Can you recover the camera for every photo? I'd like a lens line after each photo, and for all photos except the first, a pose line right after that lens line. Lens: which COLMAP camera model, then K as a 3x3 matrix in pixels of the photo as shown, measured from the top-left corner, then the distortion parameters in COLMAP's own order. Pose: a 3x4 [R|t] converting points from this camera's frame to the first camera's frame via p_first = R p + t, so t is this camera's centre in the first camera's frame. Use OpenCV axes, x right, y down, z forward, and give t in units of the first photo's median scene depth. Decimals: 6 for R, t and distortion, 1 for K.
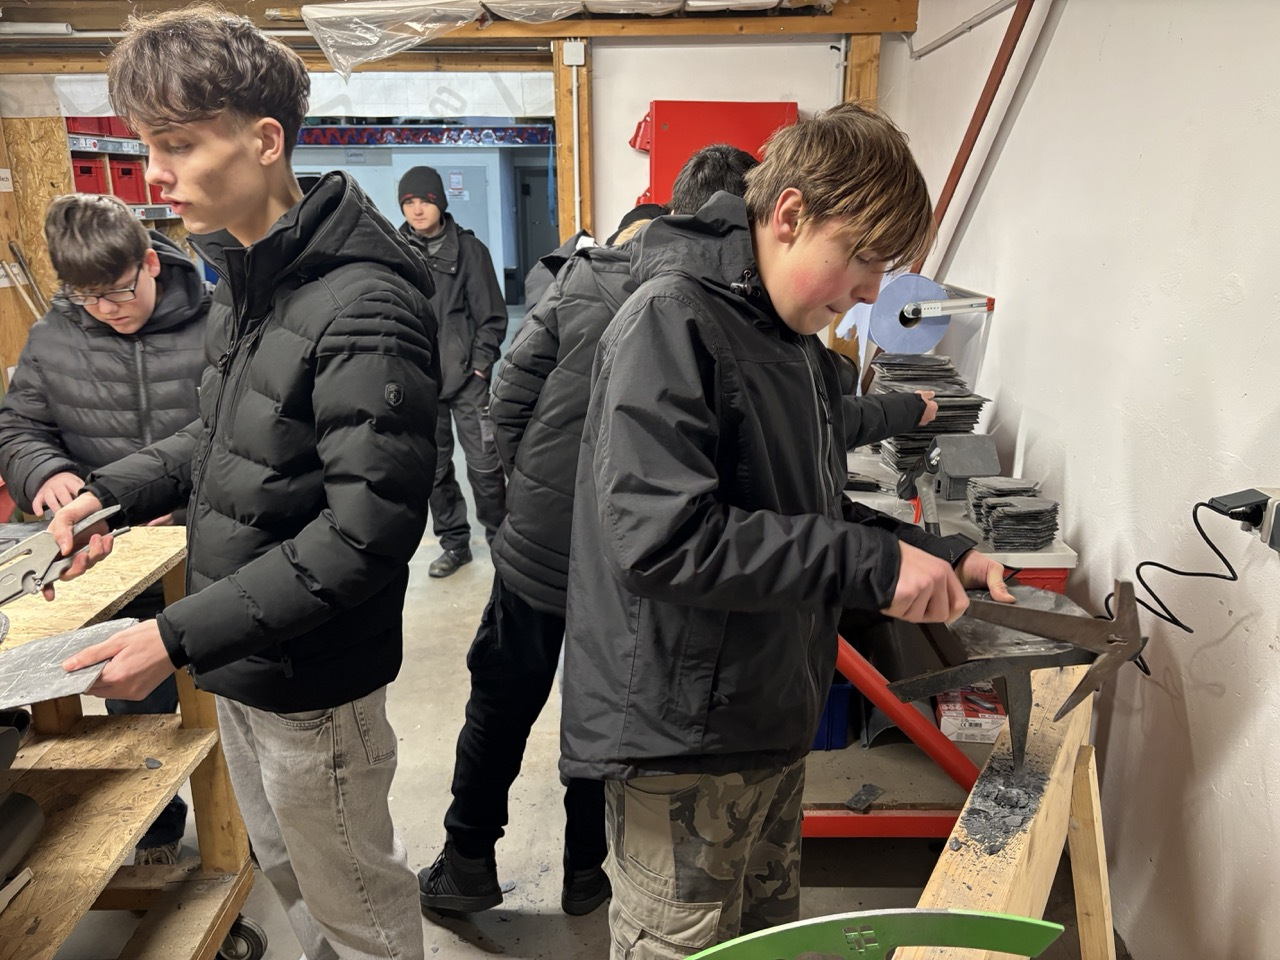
lens RADIAL K [[988.7, 0, 638.8], [0, 988.7, 484.5], [0, 0, 1]] dist [0.024739, -0.027025]
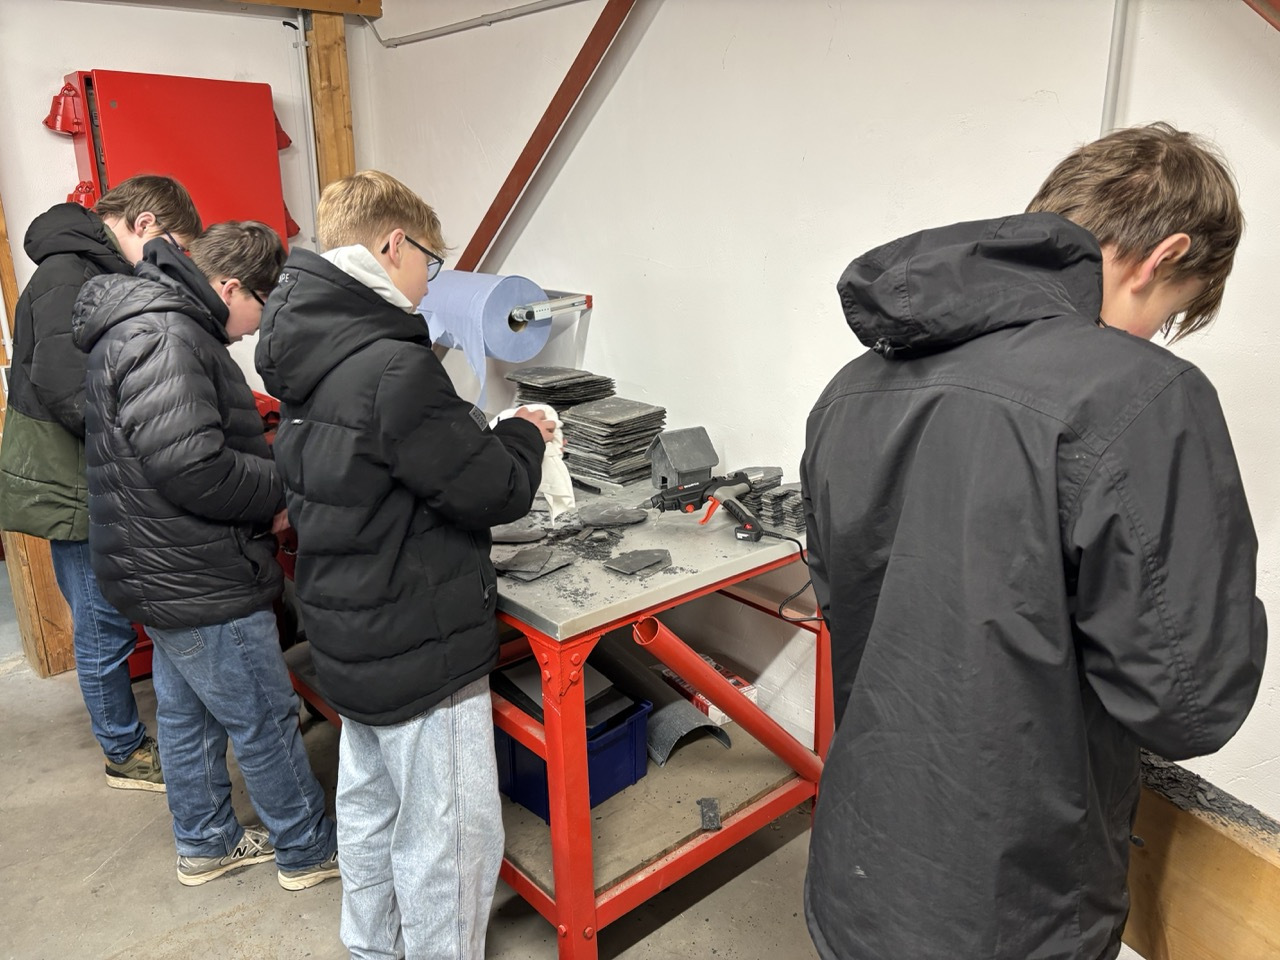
lens RADIAL K [[988.7, 0, 644.5], [0, 988.7, 474.4], [0, 0, 1]] dist [0.024739, -0.027025]
pose [[0.747213, -0.187270, 0.637653, -0.213347], [0.185373, 0.980127, 0.070627, -0.052460], [-0.638208, 0.065431, 0.767079, 0.149822]]
